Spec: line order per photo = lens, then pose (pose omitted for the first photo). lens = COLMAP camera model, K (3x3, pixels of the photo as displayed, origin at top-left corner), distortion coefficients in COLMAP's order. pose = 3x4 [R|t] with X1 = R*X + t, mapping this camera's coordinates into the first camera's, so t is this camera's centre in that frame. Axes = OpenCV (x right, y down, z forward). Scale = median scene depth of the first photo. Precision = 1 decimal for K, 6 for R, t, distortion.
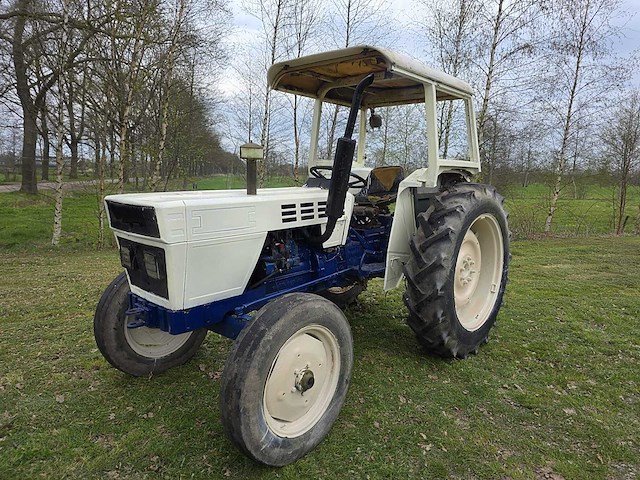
lens RADIAL K [[419.5, 0, 325.5], [0, 419.5, 238.4], [0, 0, 1]] dist [0.074689, -0.073250]
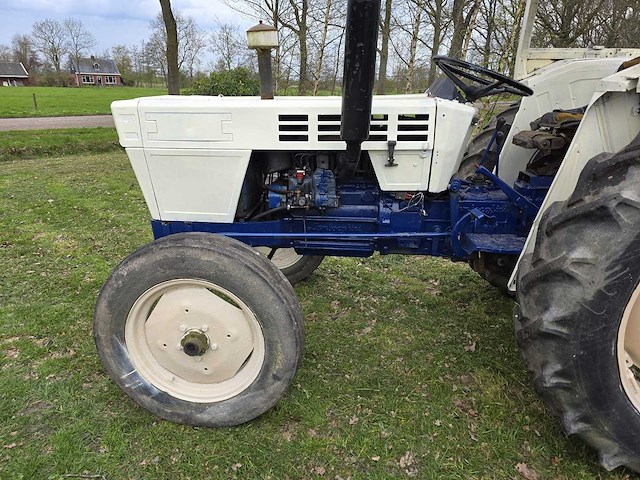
lens RADIAL K [[425.1, 0, 310.7], [0, 425.1, 243.1], [0, 0, 1]] dist [0.075179, -0.071059]
pose [[0.585776, 0.267444, -0.765075, 0.524380], [-0.121201, 0.962277, 0.243583, -0.052046], [0.801360, -0.049957, 0.596093, 0.583812]]
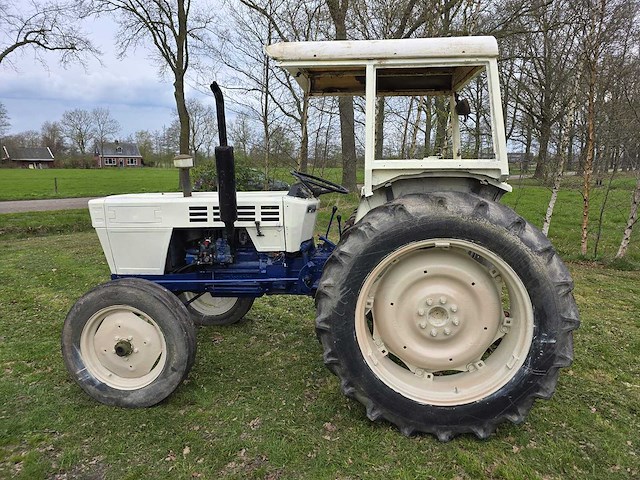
lens RADIAL K [[437.2, 0, 333.1], [0, 437.2, 229.2], [0, 0, 1]] dist [0.048151, -0.052806]
pose [[0.593586, 0.102464, -0.798221, 1.087289], [-0.105685, 0.993197, 0.048901, -0.116373], [0.797801, 0.055333, 0.600376, 0.571746]]
